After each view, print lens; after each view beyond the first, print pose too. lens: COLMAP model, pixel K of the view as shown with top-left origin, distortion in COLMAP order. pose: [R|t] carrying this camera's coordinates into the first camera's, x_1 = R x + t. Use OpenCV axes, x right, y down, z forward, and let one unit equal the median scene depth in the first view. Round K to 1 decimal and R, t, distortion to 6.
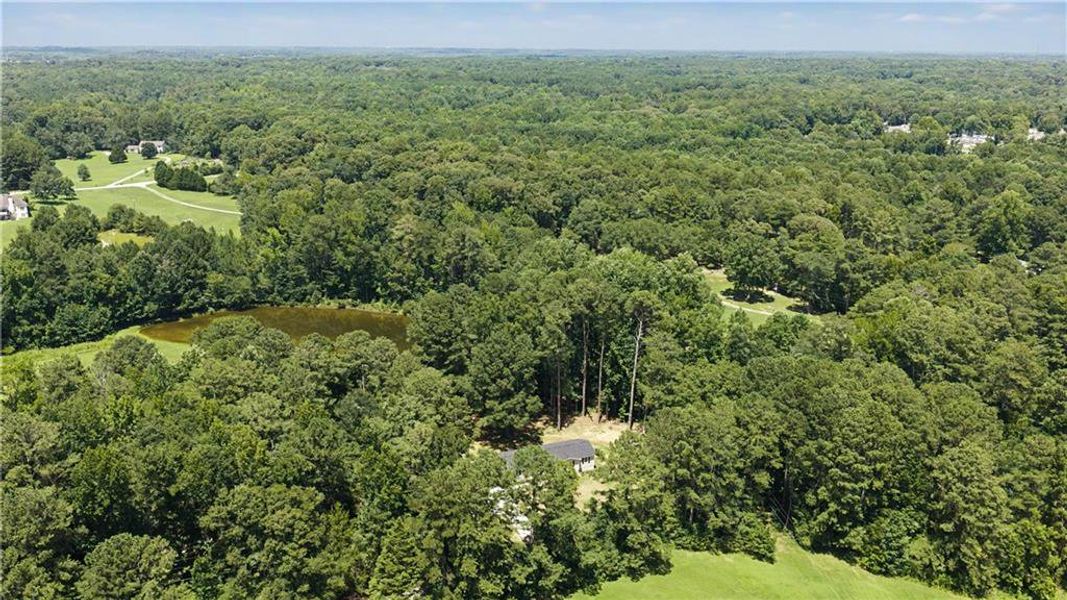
lens RADIAL K [[899.0, 0, 536.6], [0, 899.0, 299.9], [0, 0, 1]] dist [0.017859, -0.041709]
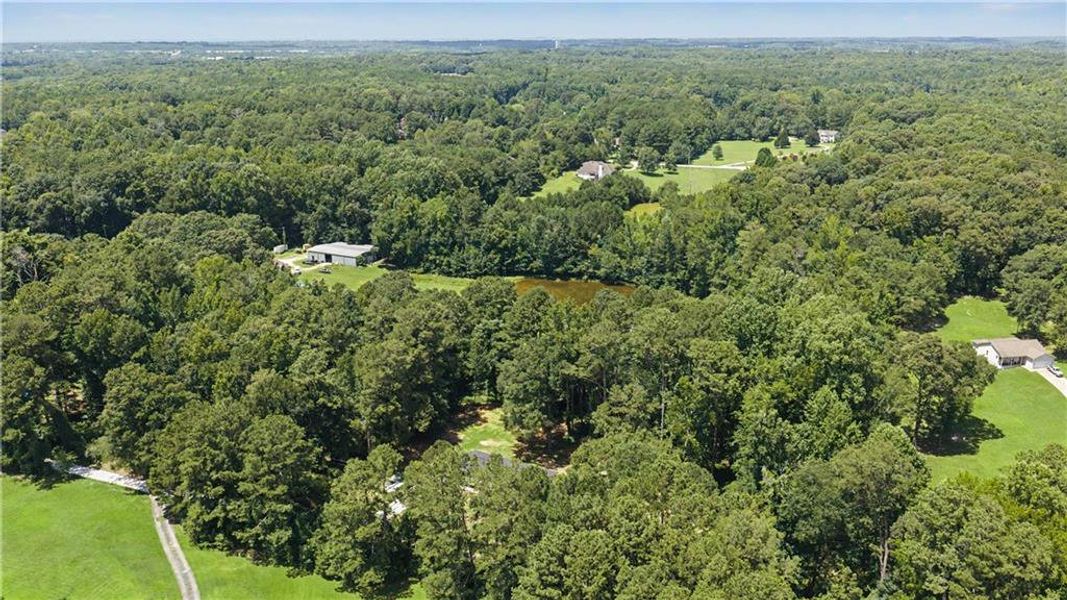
lens RADIAL K [[899.0, 0, 530.8], [0, 899.0, 300.4], [0, 0, 1]] dist [0.017859, -0.041709]
pose [[0.582673, 0.219701, -0.782447, 0.468087], [-0.211726, 0.970557, 0.114851, -0.074571], [0.784643, 0.098744, 0.612034, 0.273739]]
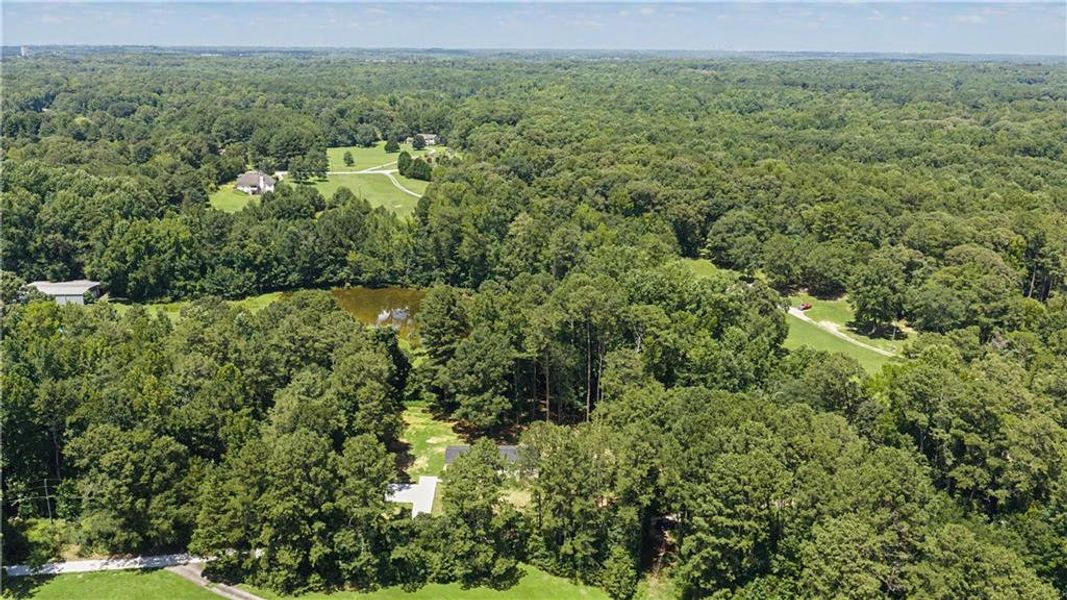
lens RADIAL K [[899.0, 0, 536.0], [0, 899.0, 301.2], [0, 0, 1]] dist [0.017859, -0.041709]
pose [[0.925550, 0.105449, -0.363646, 0.257349], [-0.106297, 0.994176, 0.017741, -0.013456], [0.363399, 0.022235, 0.931368, 0.053227]]
